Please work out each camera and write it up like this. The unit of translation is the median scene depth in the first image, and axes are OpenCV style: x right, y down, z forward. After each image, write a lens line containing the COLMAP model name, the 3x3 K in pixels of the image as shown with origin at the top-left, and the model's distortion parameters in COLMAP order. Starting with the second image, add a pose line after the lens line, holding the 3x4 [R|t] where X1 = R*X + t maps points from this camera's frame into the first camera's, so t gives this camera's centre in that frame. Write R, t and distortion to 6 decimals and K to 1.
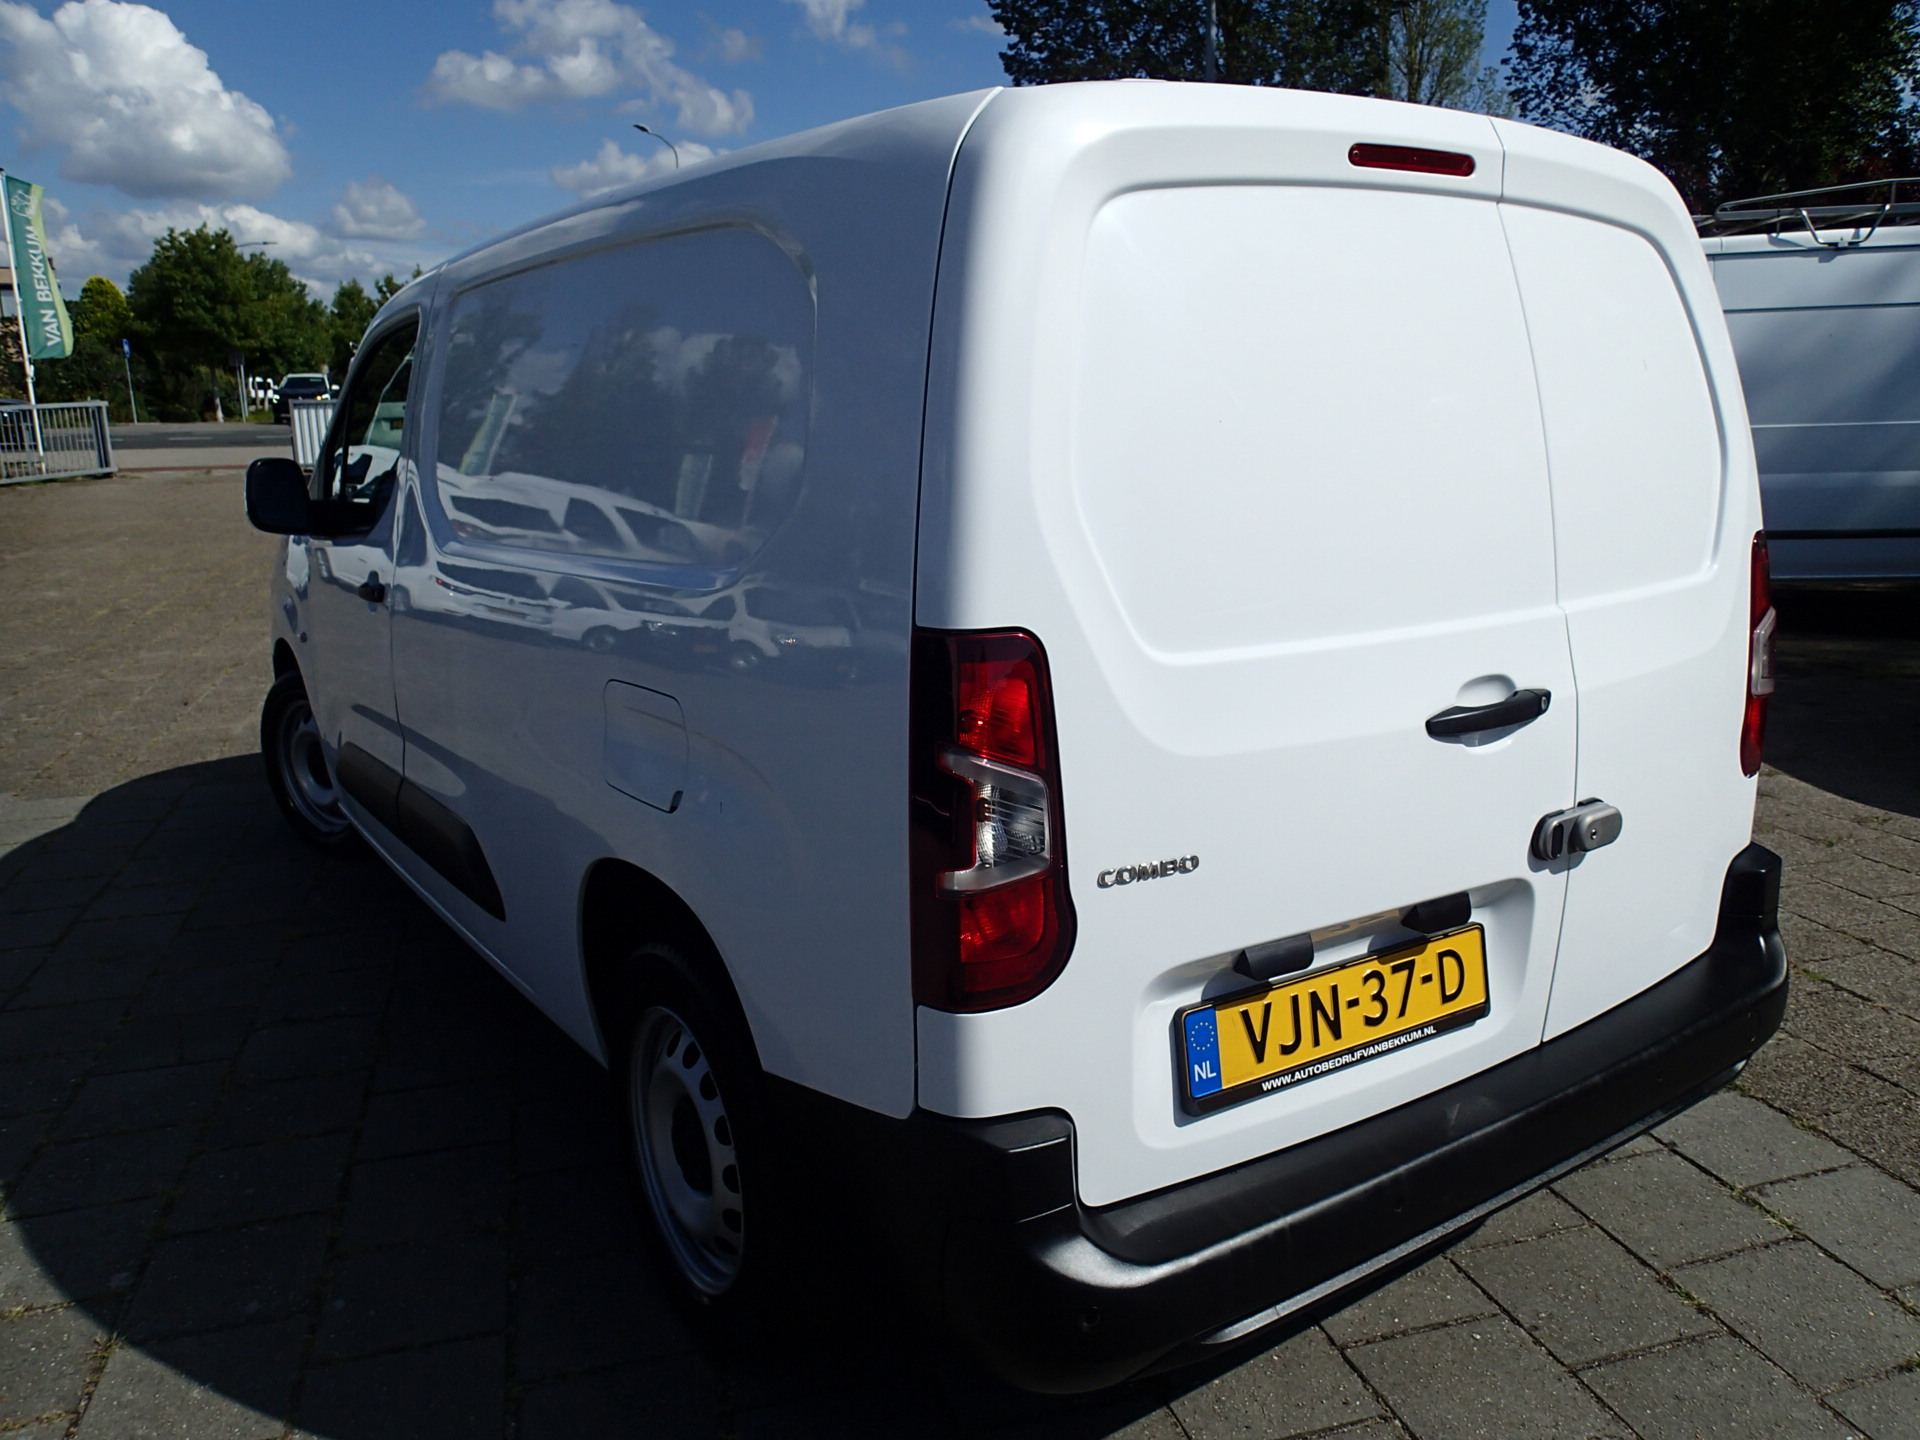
lens RADIAL K [[1446.7, 0, 964.8], [0, 1446.7, 717.0], [0, 0, 1]] dist [0.002870, -0.002953]
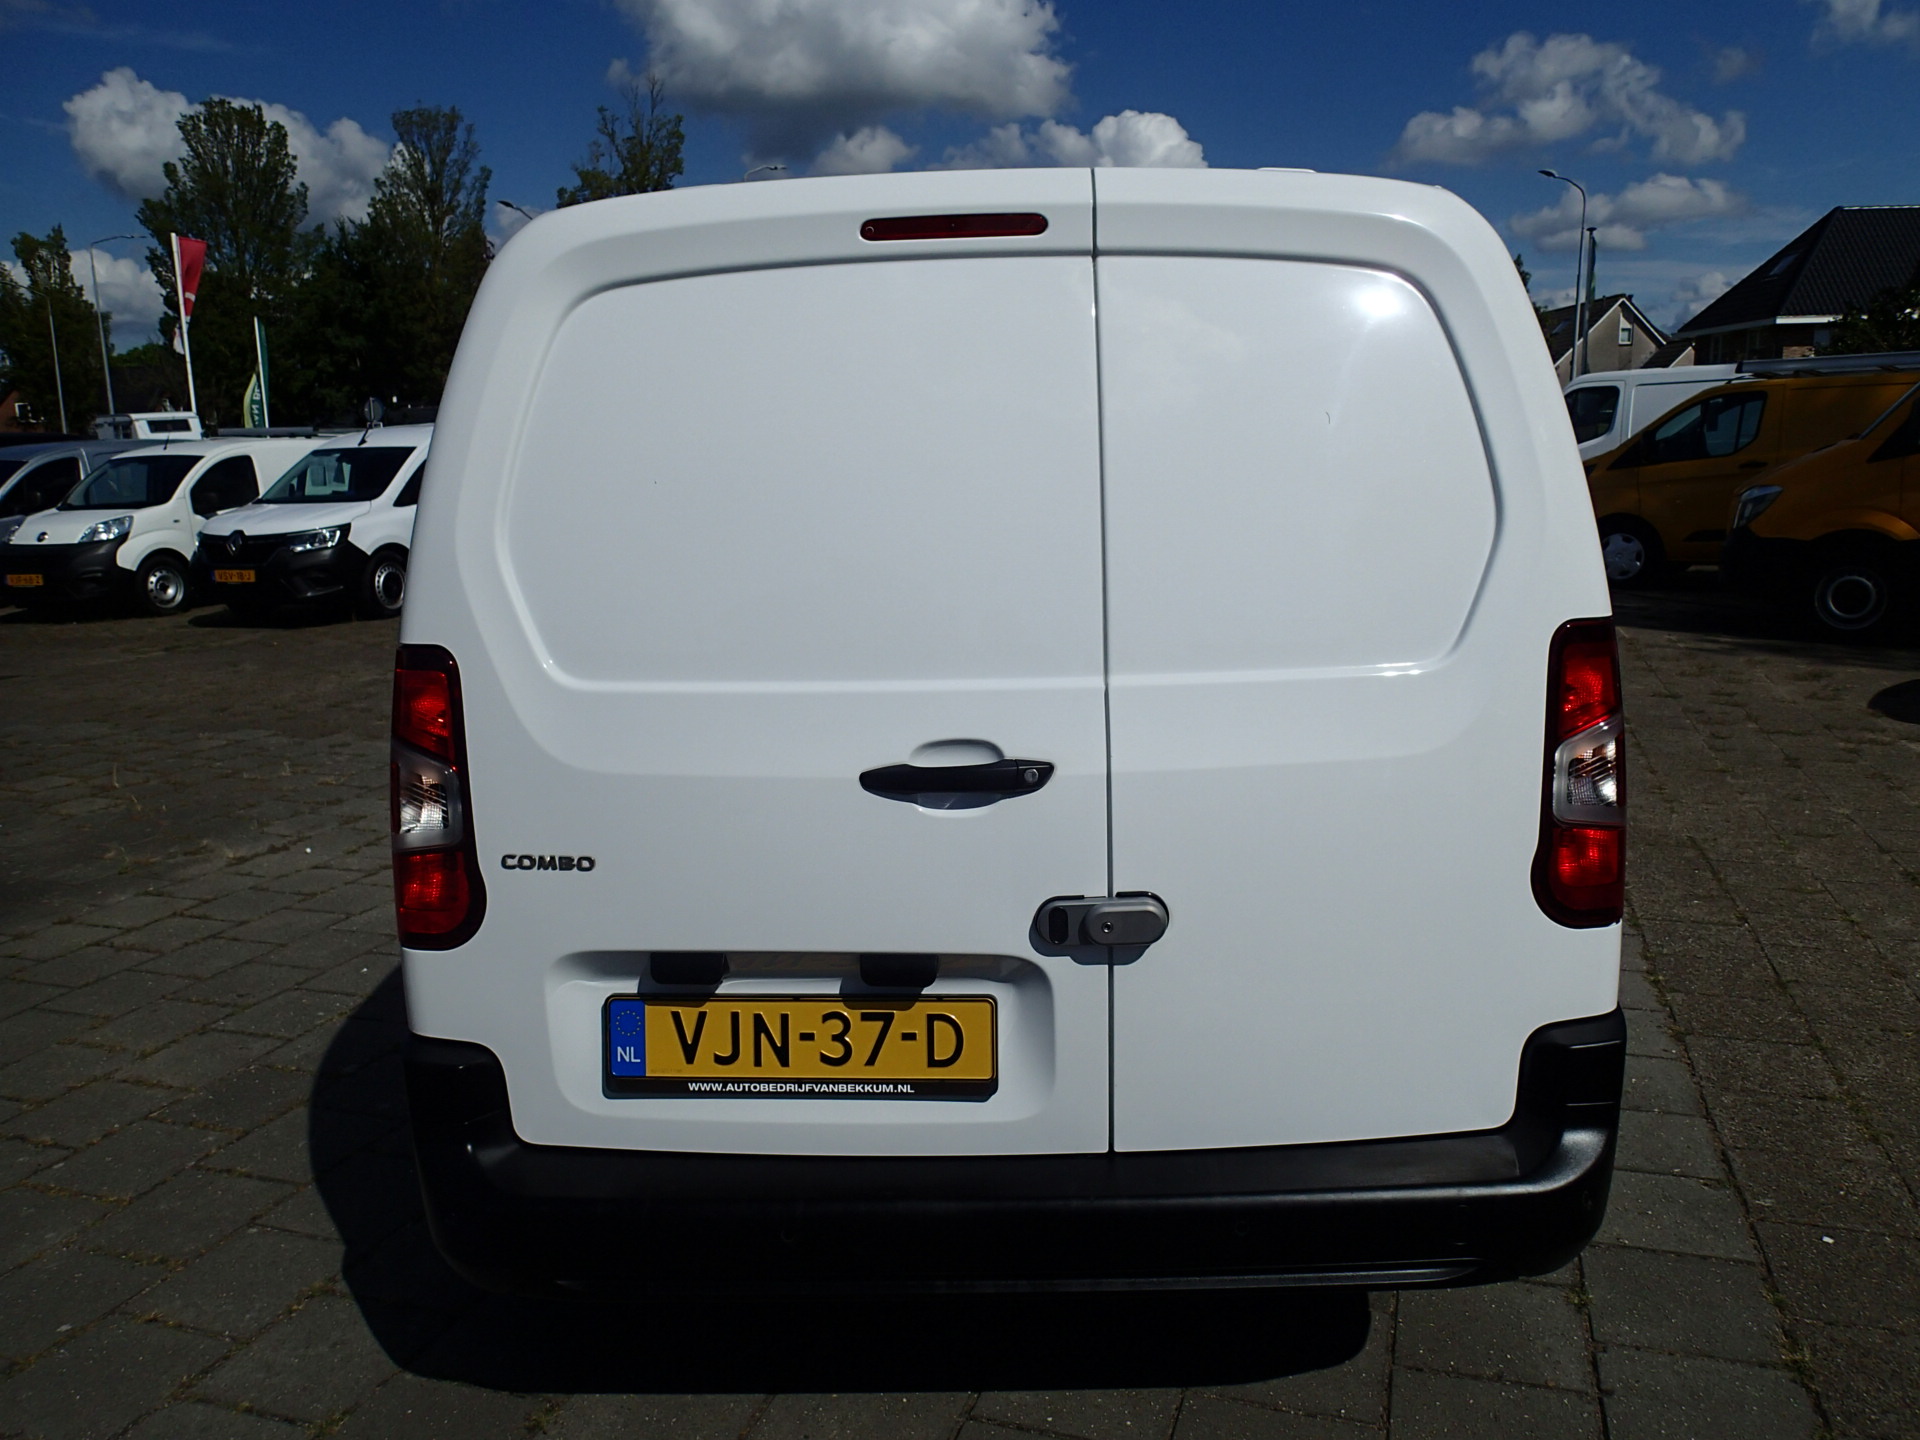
lens RADIAL K [[1446.7, 0, 964.8], [0, 1446.7, 717.0], [0, 0, 1]] dist [0.002870, -0.002953]
pose [[0.812241, 0.098959, -0.574867, 0.908924], [-0.118190, 0.992983, 0.003942, -0.047069], [0.571223, 0.064742, 0.818238, 0.191472]]
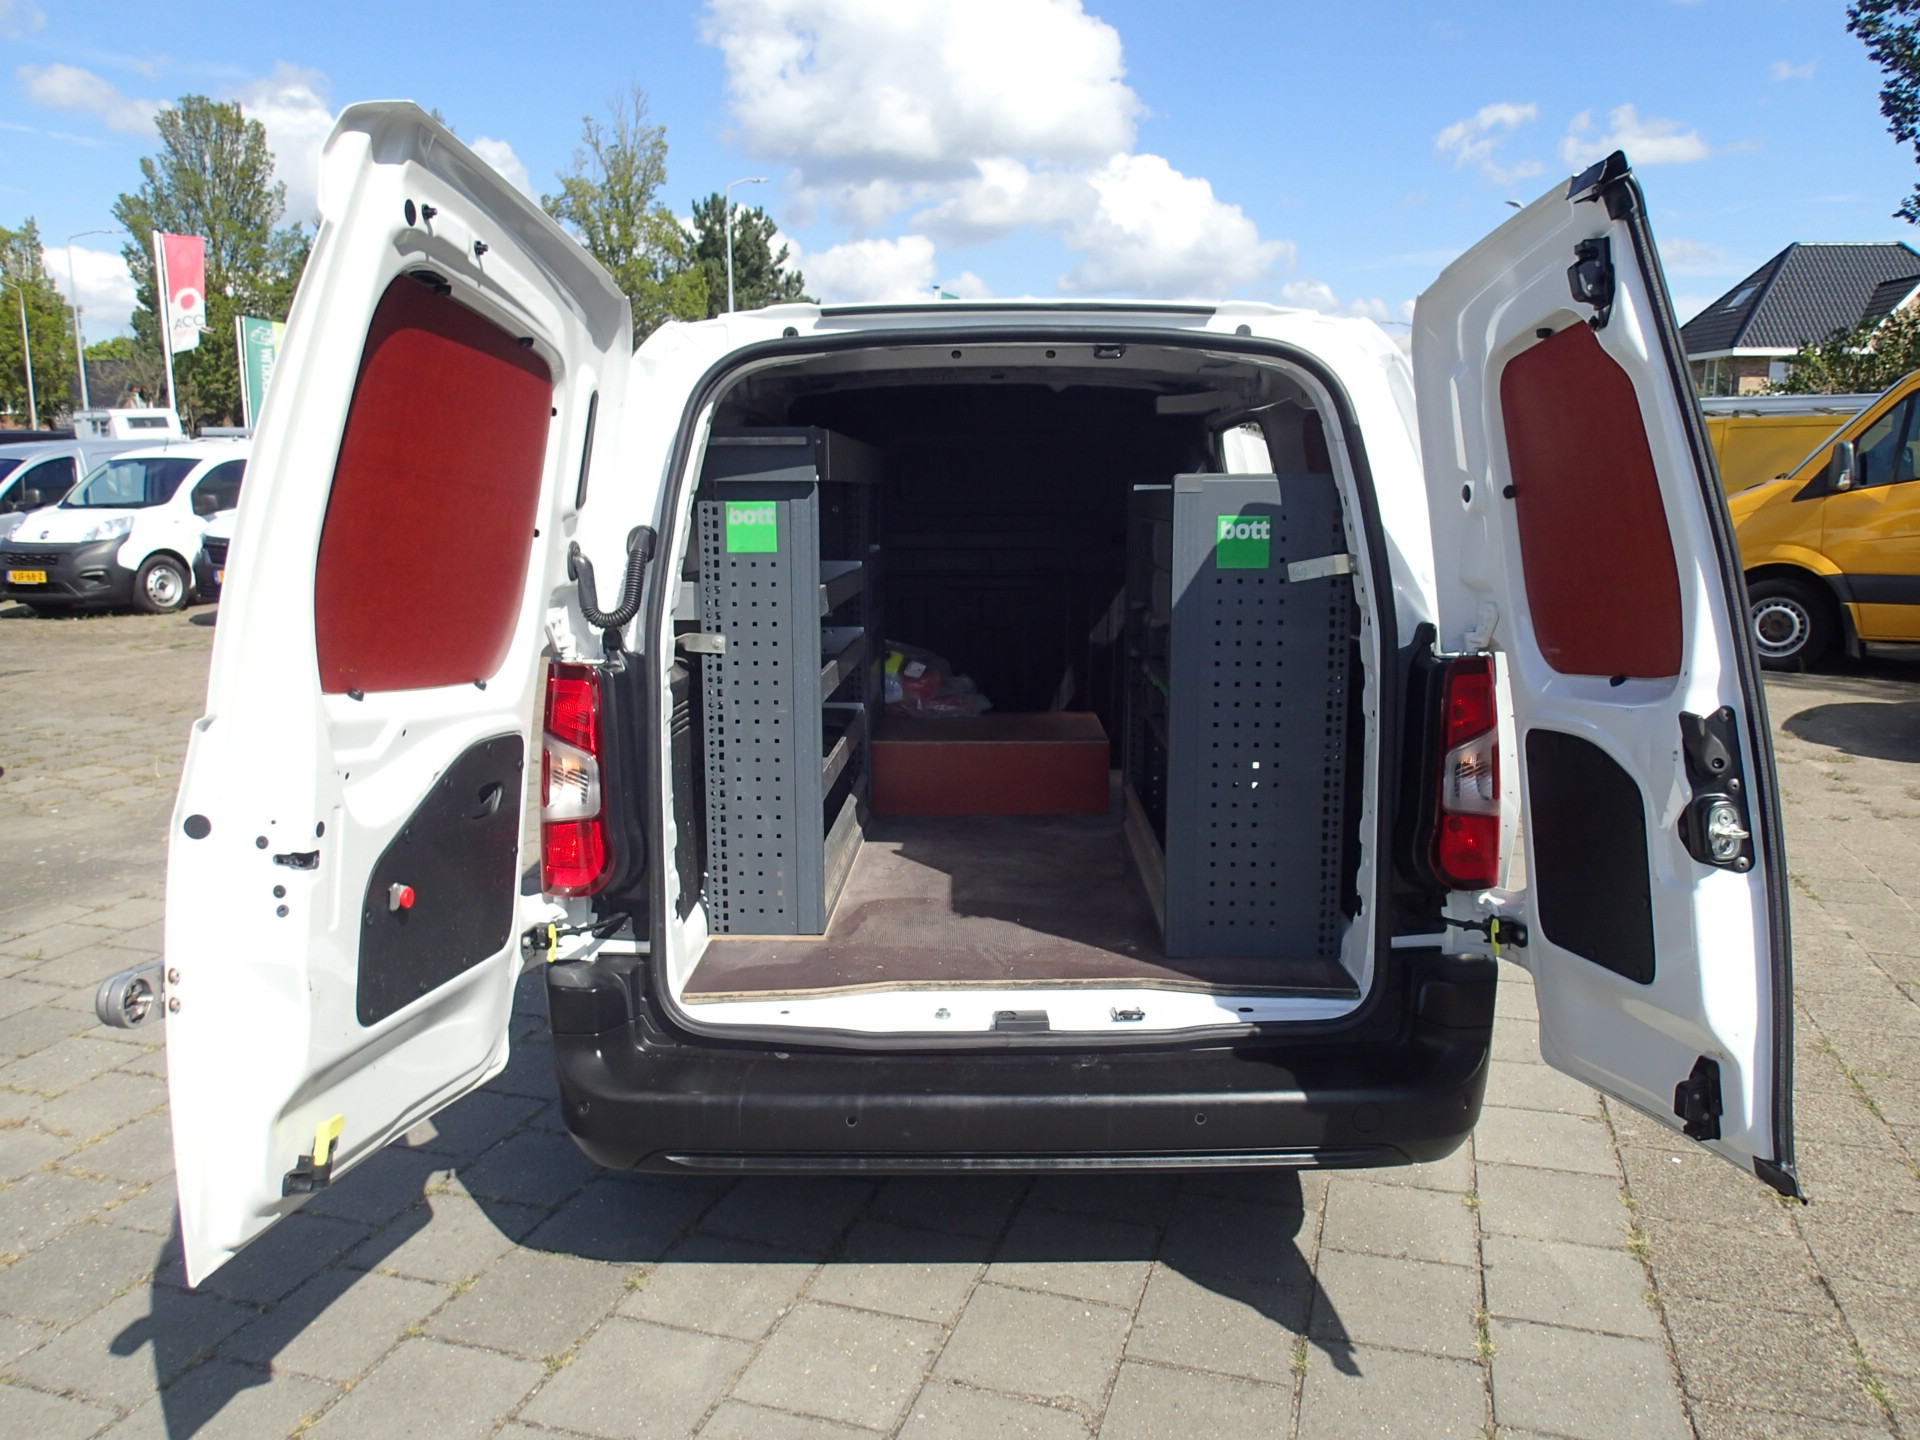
lens RADIAL K [[1448.8, 0, 967.2], [0, 1448.8, 728.6], [0, 0, 1]] dist [0.003579, -0.010765]
pose [[0.824517, 0.113072, -0.554424, 1.029591], [-0.134497, 0.990912, 0.002074, -0.036009], [0.549620, 0.072858, 0.832232, -0.073445]]
